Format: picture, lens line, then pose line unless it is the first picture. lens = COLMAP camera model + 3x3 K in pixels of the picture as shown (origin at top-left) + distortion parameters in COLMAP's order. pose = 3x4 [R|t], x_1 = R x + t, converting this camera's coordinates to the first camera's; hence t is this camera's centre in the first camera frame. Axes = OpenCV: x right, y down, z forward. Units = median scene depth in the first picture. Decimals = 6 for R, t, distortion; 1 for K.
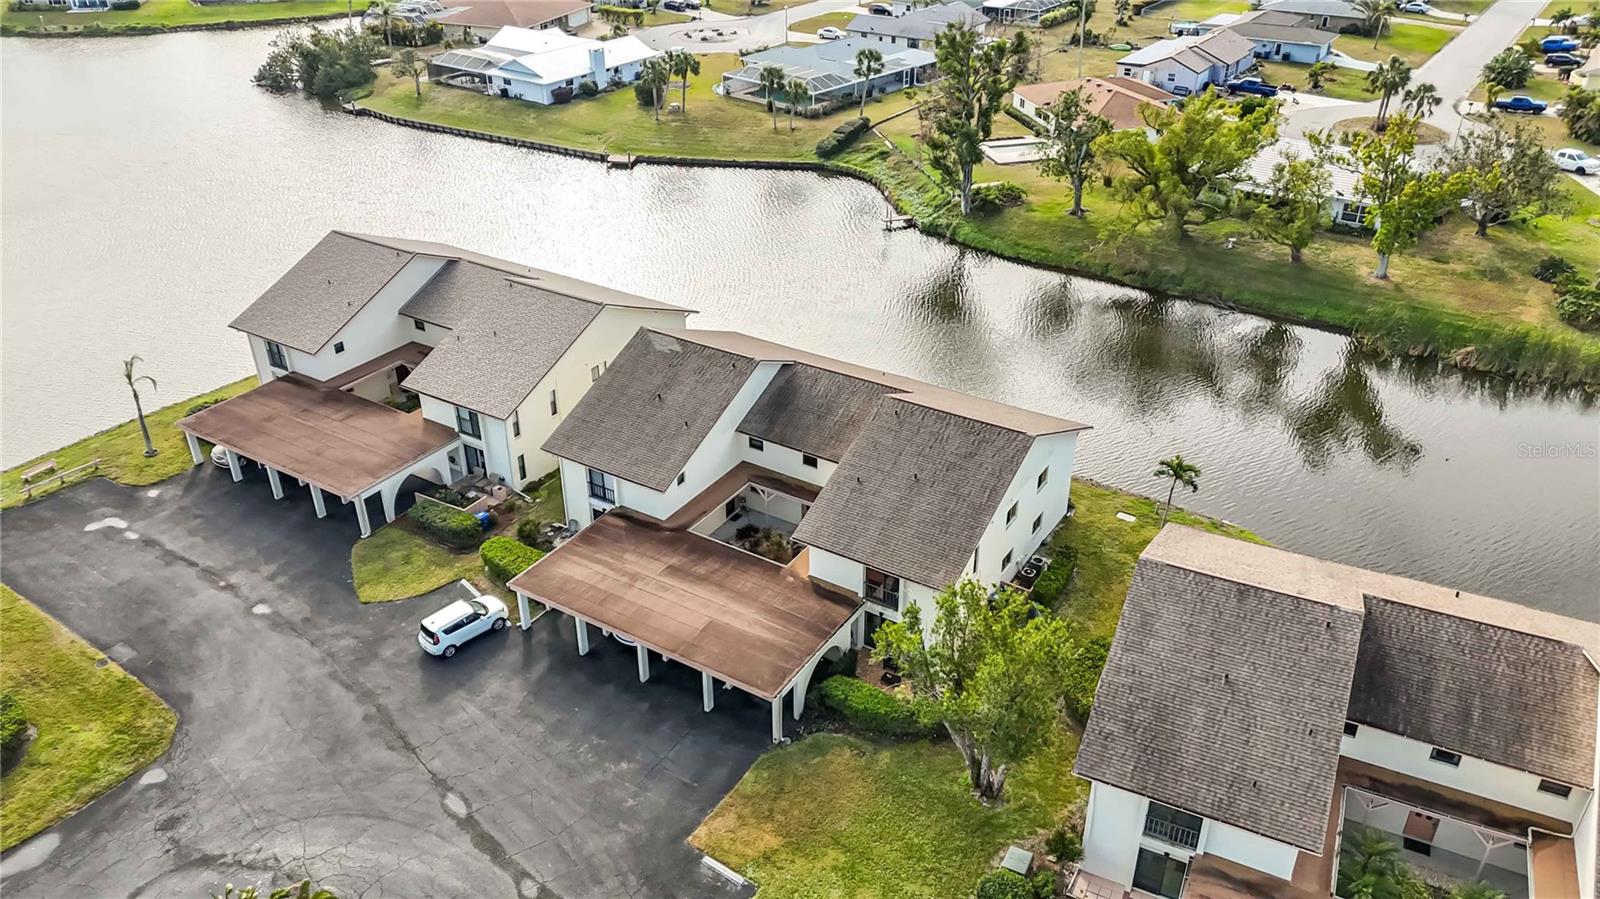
lens RADIAL K [[1161.1, 0, 800.0], [0, 1161.1, 449.5], [0, 0, 1]] dist [0.086186, -0.089959]
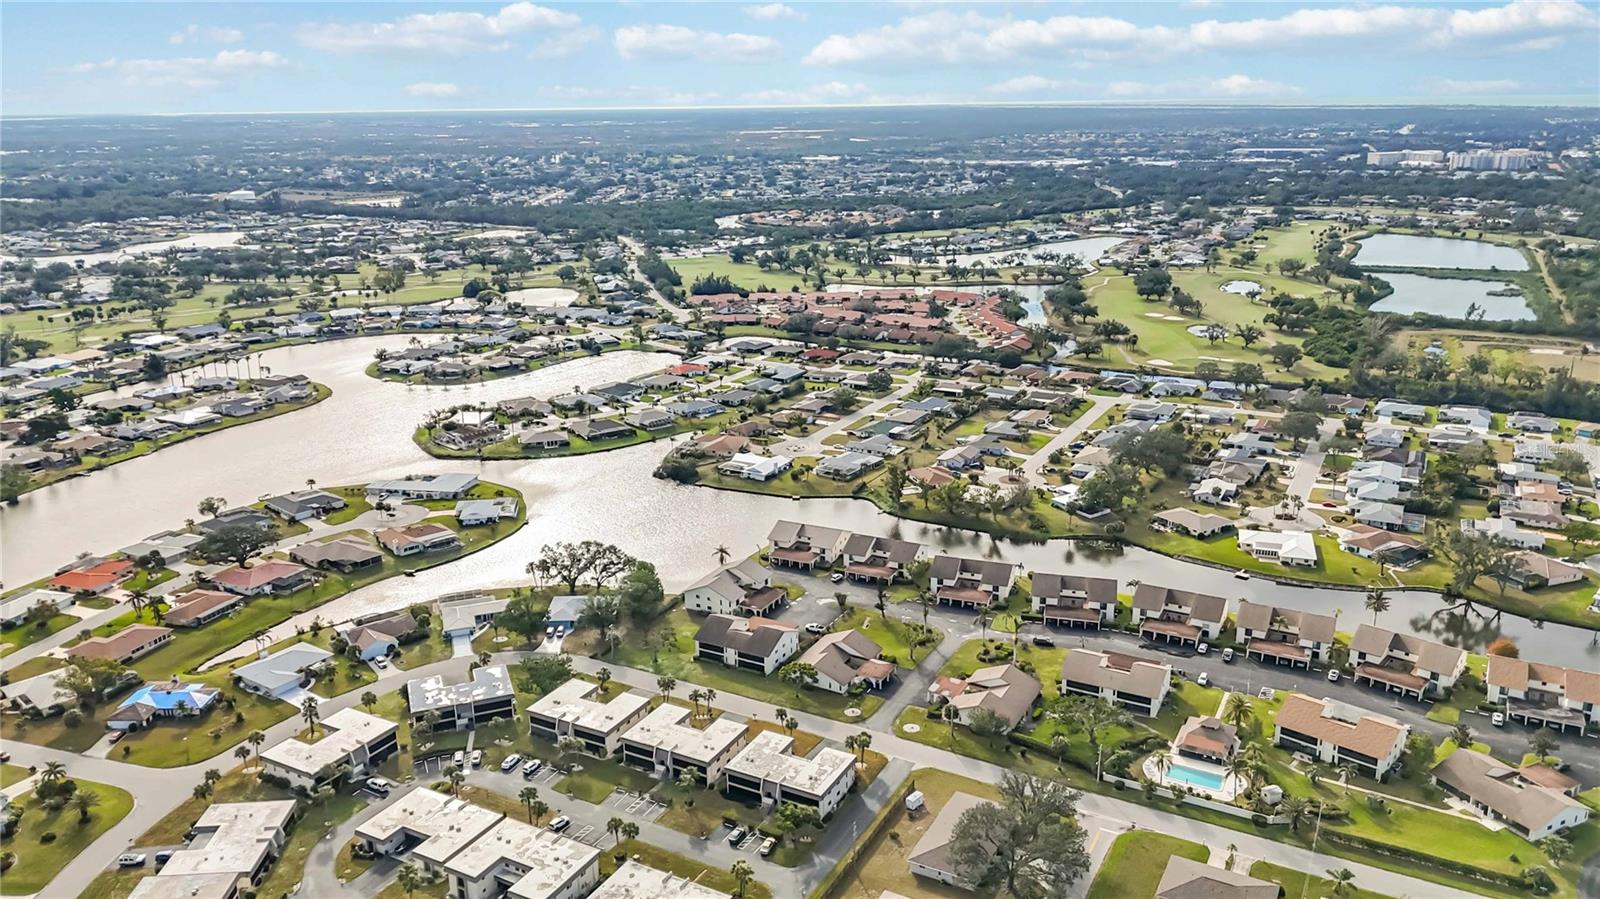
lens RADIAL K [[1161.1, 0, 800.0], [0, 1161.1, 449.5], [0, 0, 1]] dist [0.086186, -0.089959]
pose [[0.993789, -0.041216, 0.103363, -0.949231], [0.064494, 0.970292, -0.233182, 0.800009], [-0.090681, 0.238400, 0.966924, -4.535035]]
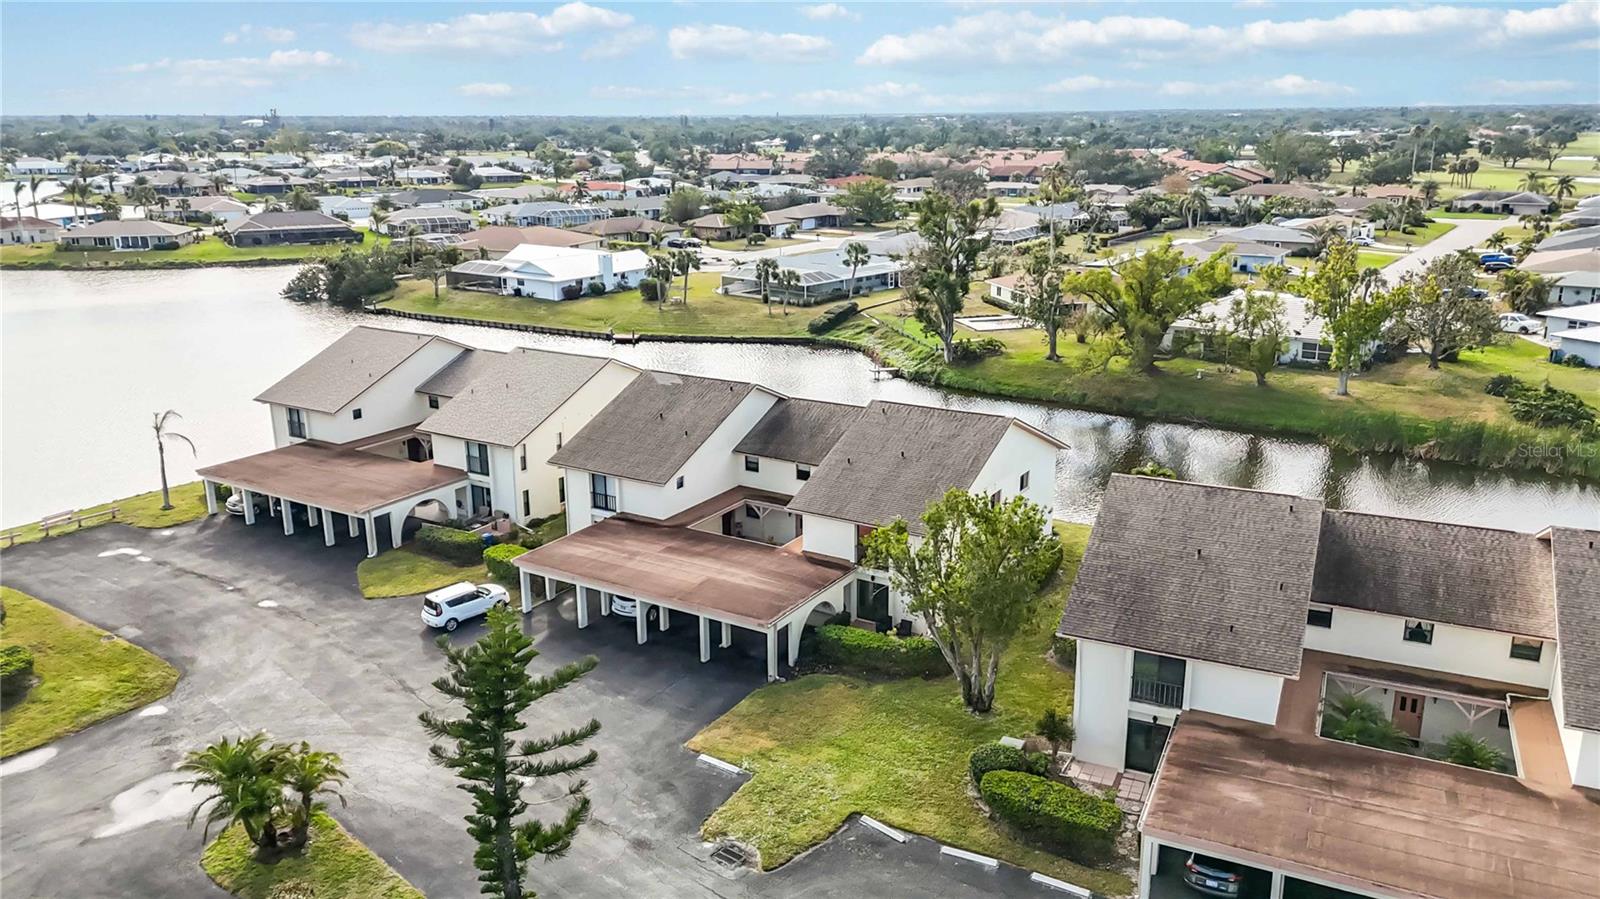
lens RADIAL K [[1178.4, 0, 800.0], [0, 1178.4, 449.5], [0, 0, 1]] dist [0.095678, -0.115063]
pose [[0.999971, -0.005624, 0.005189, 0.000292], [0.006738, 0.968560, -0.248690, 0.233558], [-0.003627, 0.248717, 0.968569, -0.035049]]
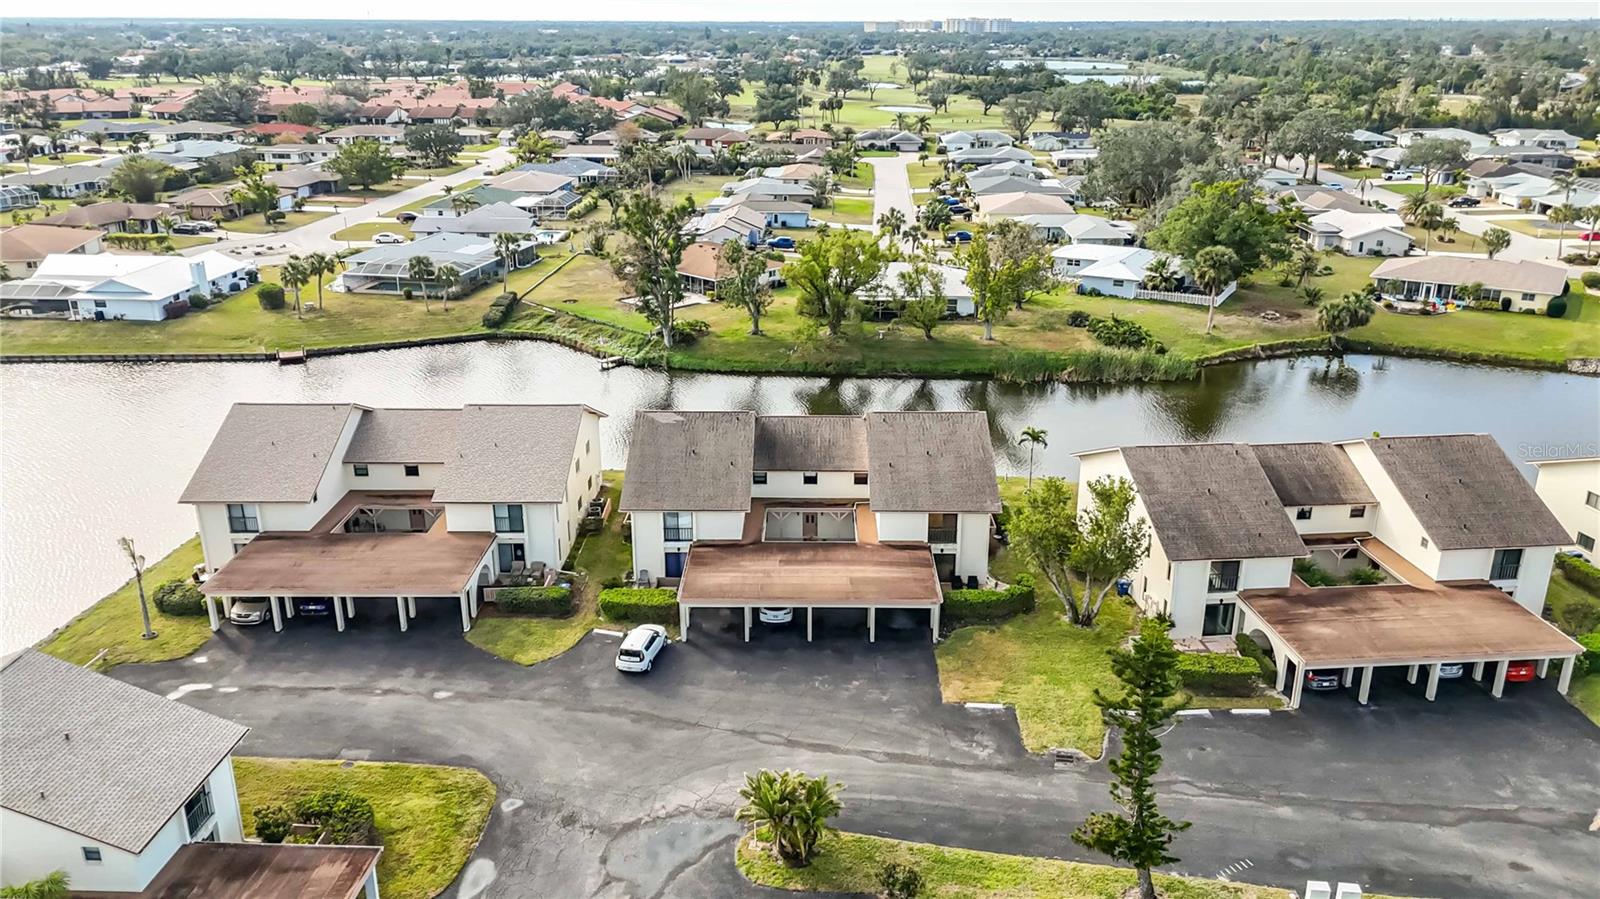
lens RADIAL K [[1189.8, 0, 800.0], [0, 1189.8, 449.5], [0, 0, 1]] dist [0.089832, -0.094622]
pose [[0.851169, -0.173940, 0.495234, -0.596920], [0.261830, 0.958431, -0.113383, 0.114333], [-0.454926, 0.226175, 0.861329, -0.124273]]
